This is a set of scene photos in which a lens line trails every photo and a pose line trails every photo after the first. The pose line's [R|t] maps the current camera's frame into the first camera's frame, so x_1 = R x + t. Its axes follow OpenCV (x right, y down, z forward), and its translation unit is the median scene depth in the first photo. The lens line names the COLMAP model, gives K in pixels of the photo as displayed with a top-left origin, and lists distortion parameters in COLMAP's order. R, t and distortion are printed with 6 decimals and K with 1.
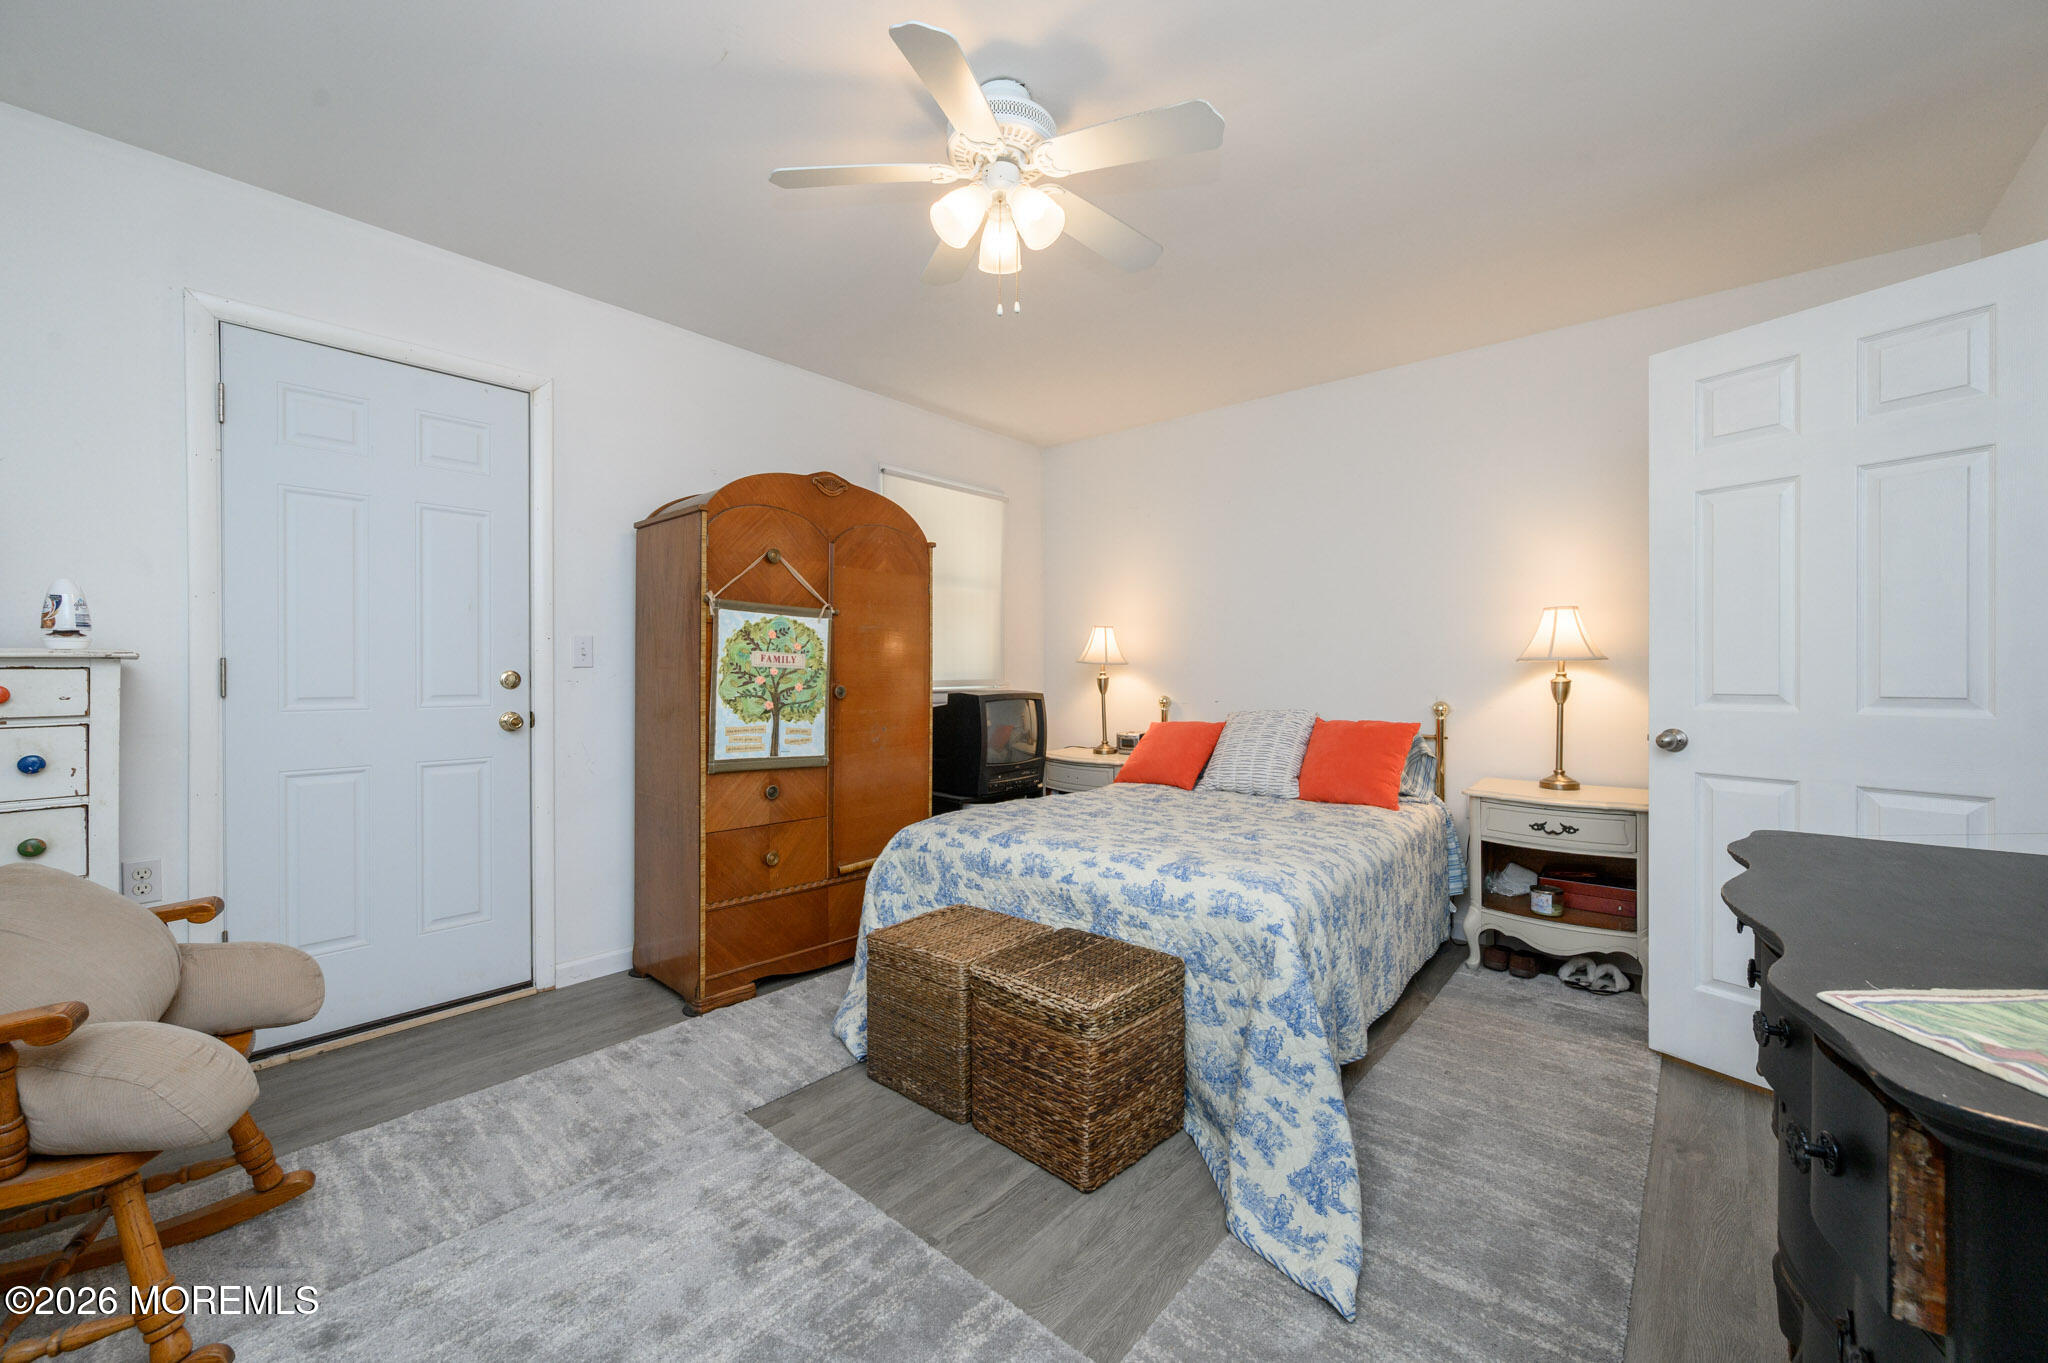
lens RADIAL K [[809.5, 0, 1010.9], [0, 809.5, 677.7], [0, 0, 1]] dist [0.002211, -0.000204]
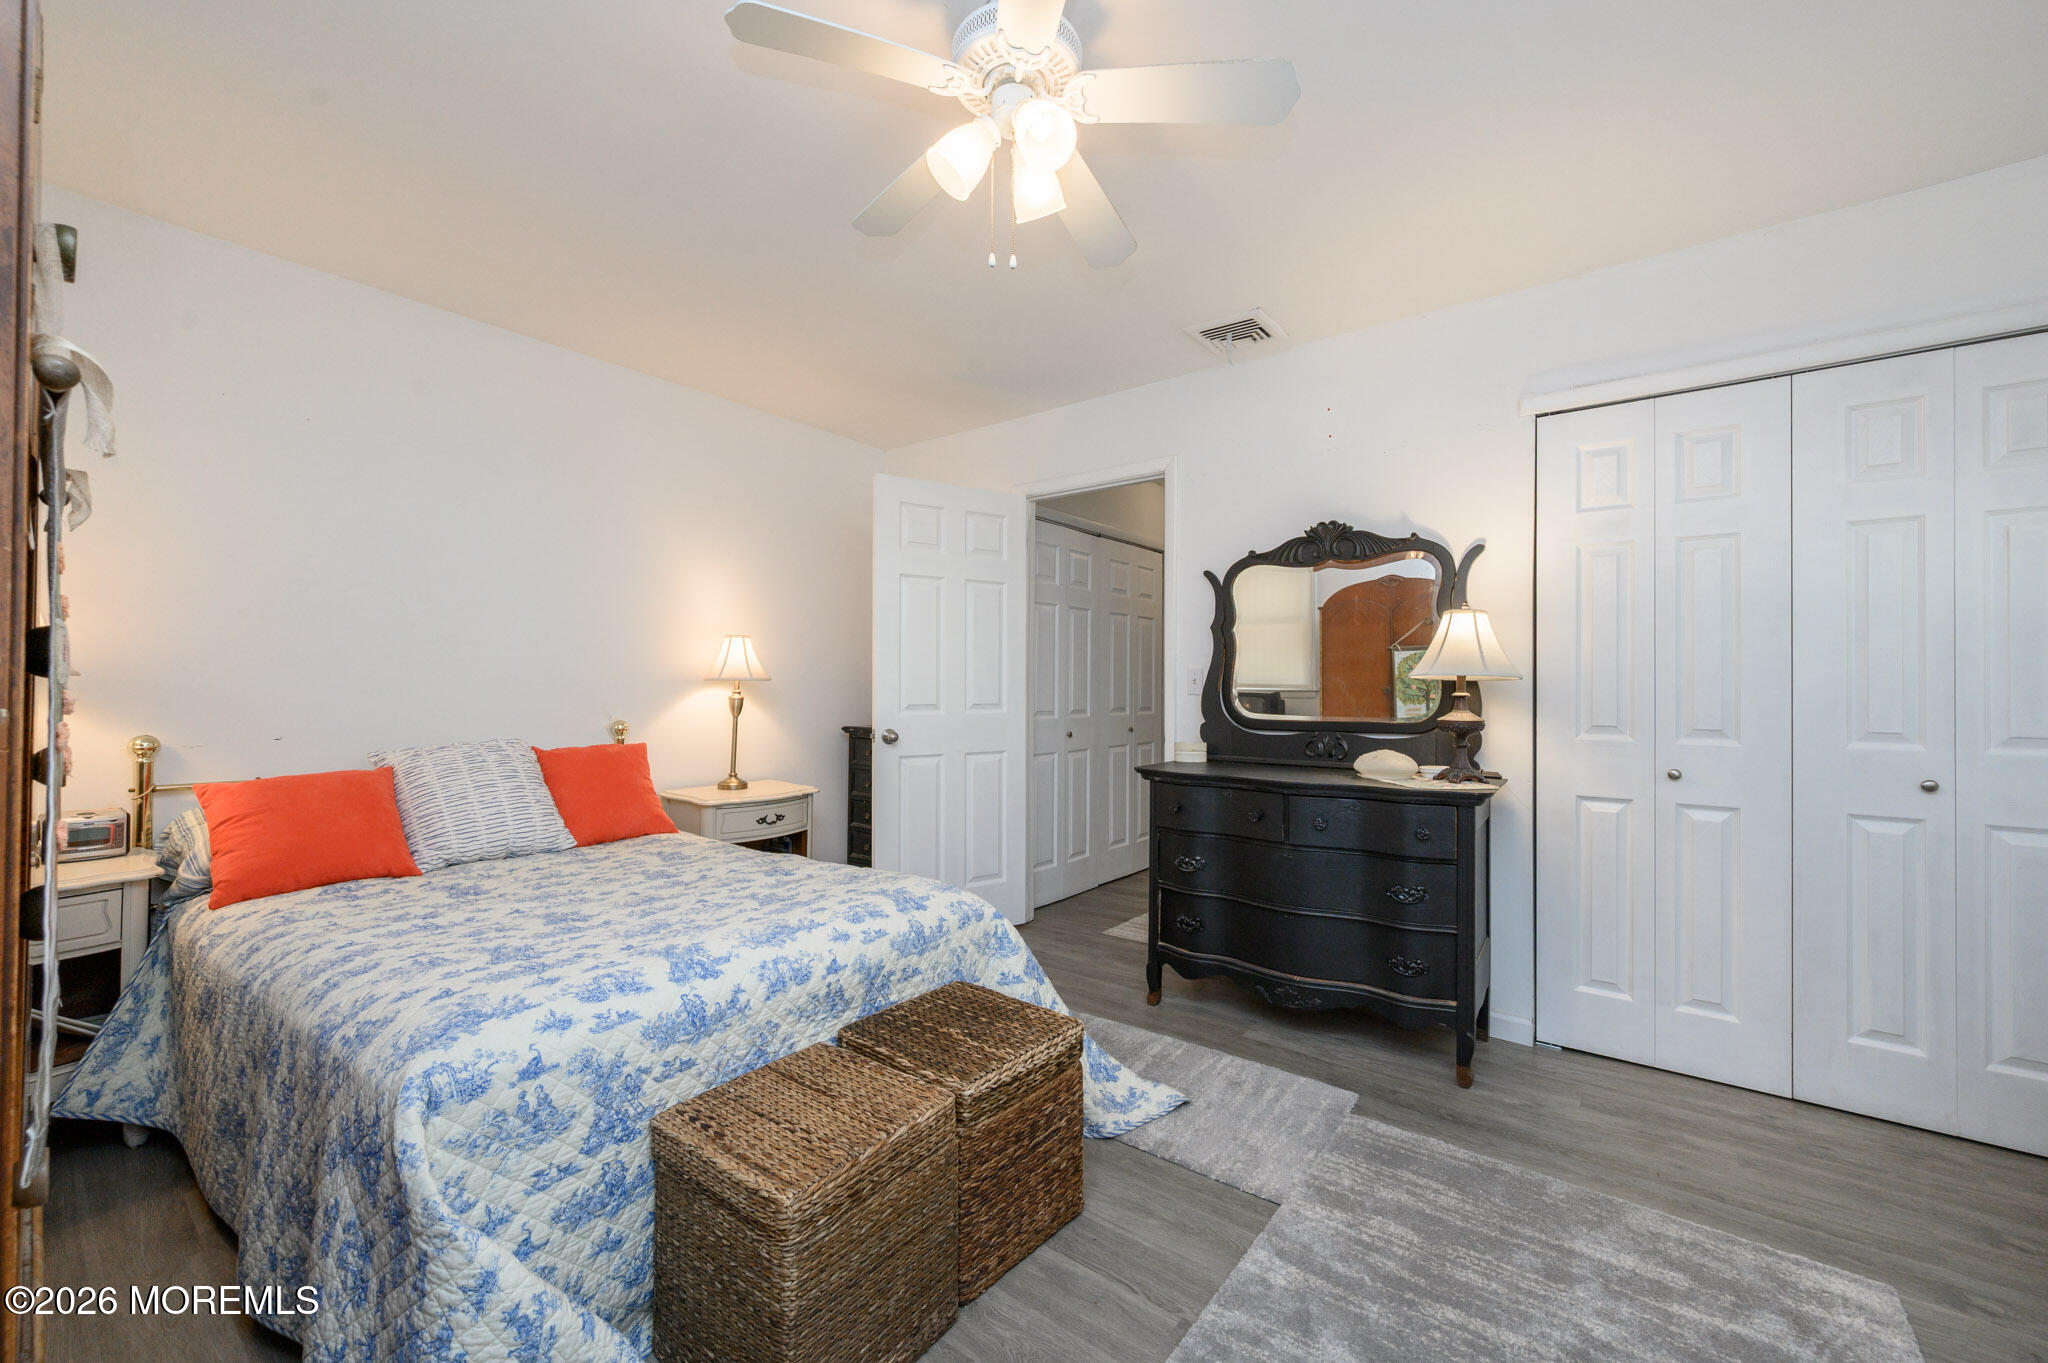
lens RADIAL K [[809.5, 0, 1018.0], [0, 809.5, 678.5], [0, 0, 1]] dist [0.002211, -0.000204]
pose [[-0.067559, 0.010551, 0.997659, -0.590649], [0.002676, 0.999942, -0.010394, -0.012053], [-0.997712, 0.001967, -0.067583, 0.736696]]
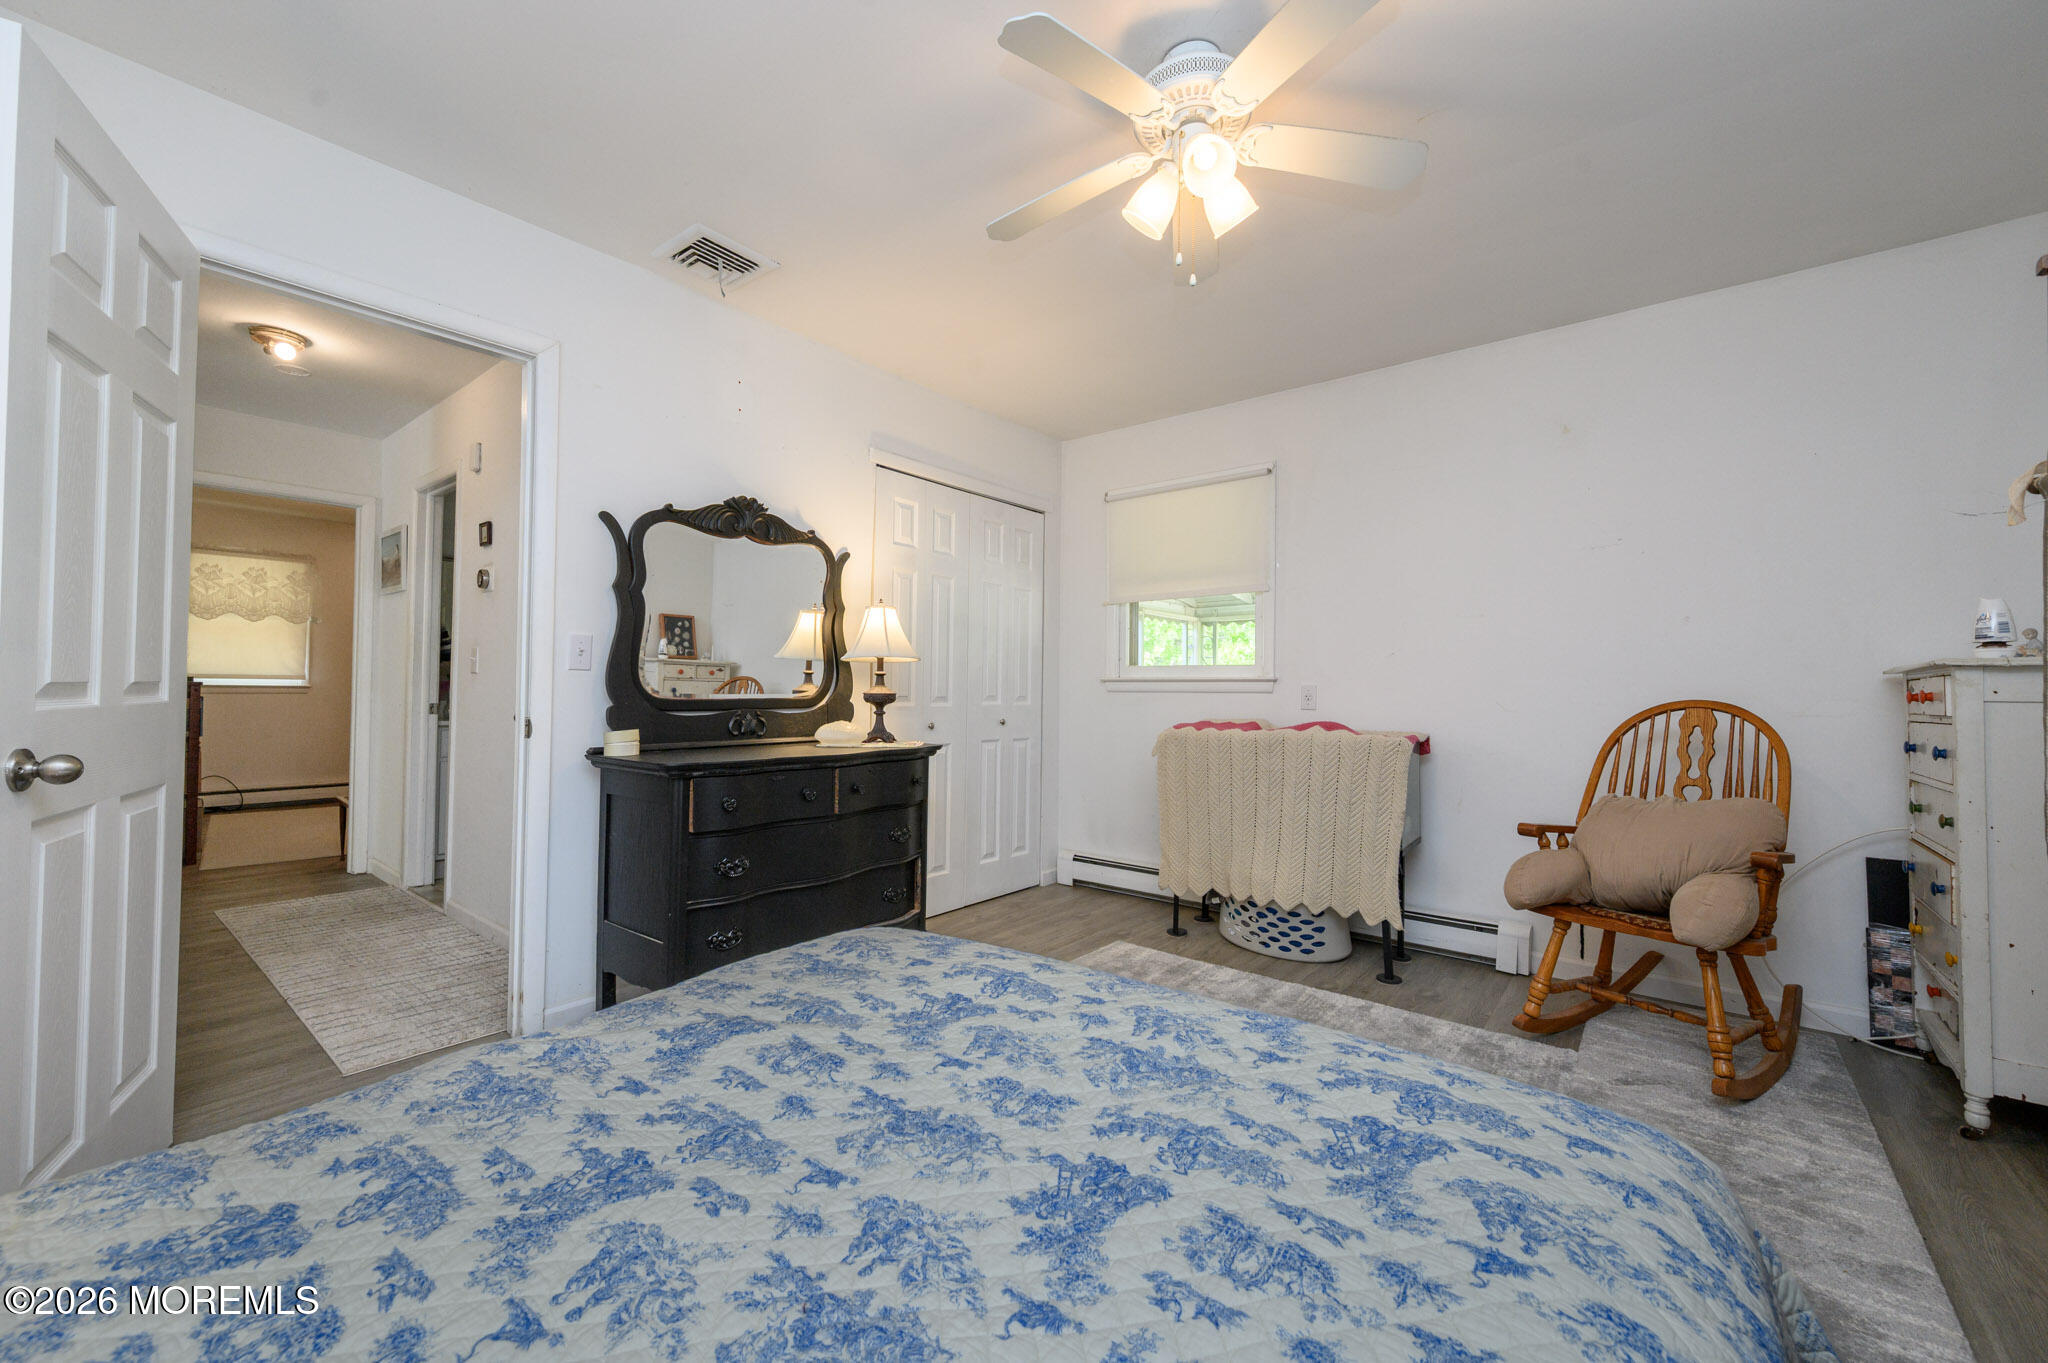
lens RADIAL K [[809.5, 0, 1023.4], [0, 809.5, 678.0], [0, 0, 1]] dist [0.002211, -0.000204]
pose [[-0.998886, -0.010361, -0.046032, 0.135041], [-0.010154, 0.999937, -0.004721, 0.007875], [0.046079, -0.004248, -0.998929, 1.327898]]
